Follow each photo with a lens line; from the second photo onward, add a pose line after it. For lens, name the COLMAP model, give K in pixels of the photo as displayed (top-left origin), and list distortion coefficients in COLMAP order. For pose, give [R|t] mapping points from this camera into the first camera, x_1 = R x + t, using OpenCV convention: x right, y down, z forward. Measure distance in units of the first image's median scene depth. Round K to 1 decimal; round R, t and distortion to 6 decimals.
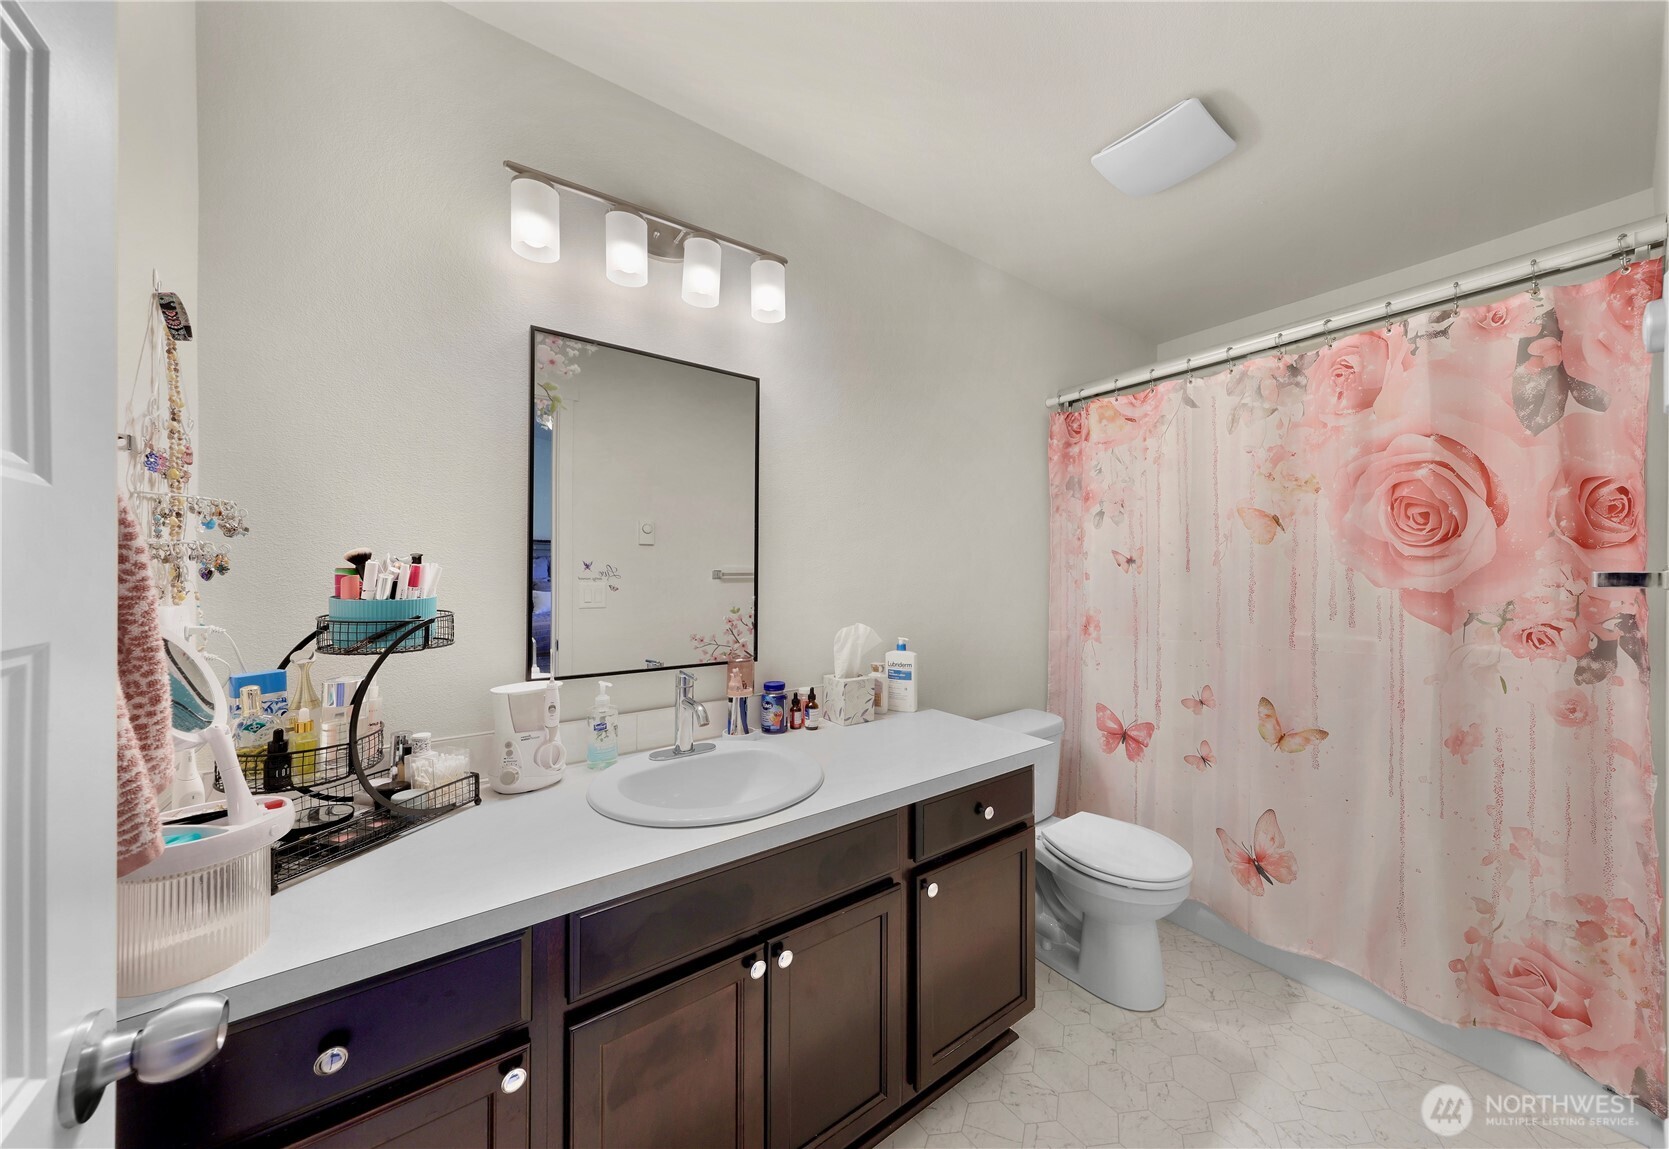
lens RADIAL K [[569.5, 0, 834.5], [0, 569.5, 574.5], [0, 0, 1]] dist [-0.000003, -0.000005]
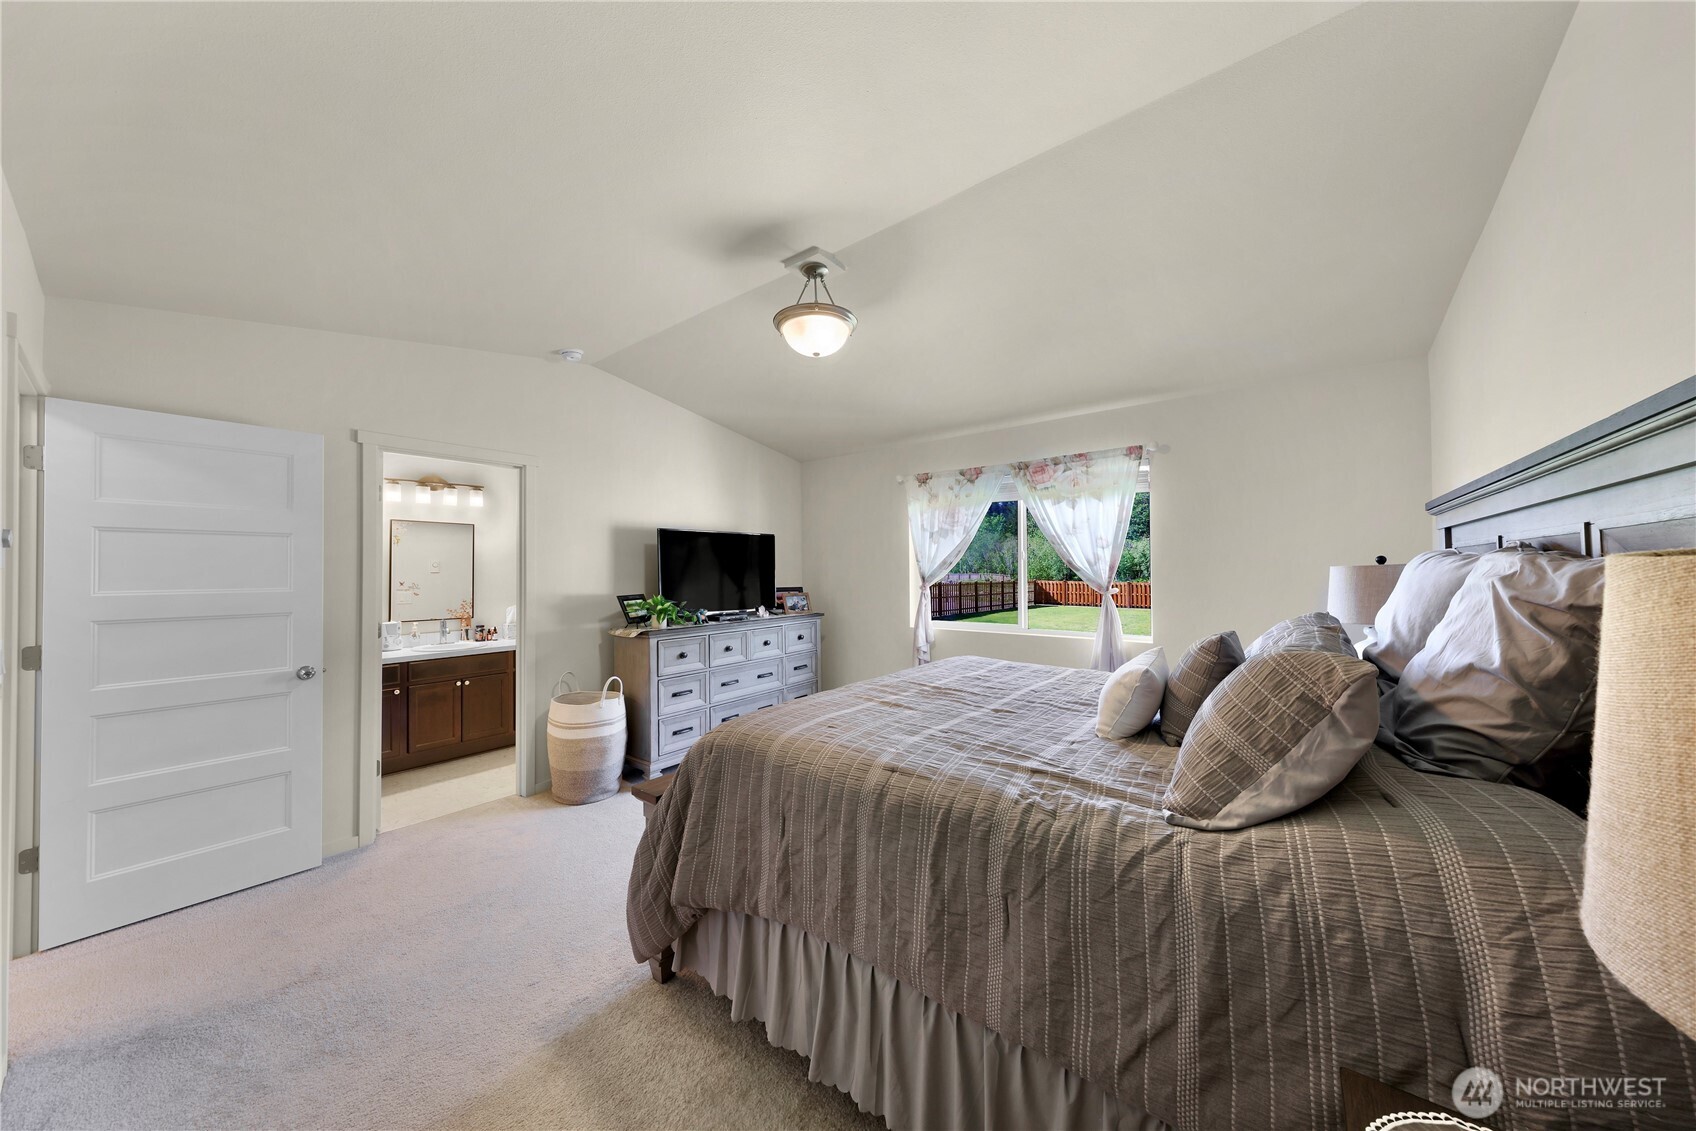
lens RADIAL K [[560.0, 0, 848.0], [0, 560.0, 565.5], [0, 0, 1]] dist [0.000091, -0.000011]
pose [[0.956786, -0.003547, 0.290771, 0.973237], [0.007295, 0.999904, -0.011808, -0.085904], [-0.290701, 0.013419, 0.956720, -2.622742]]
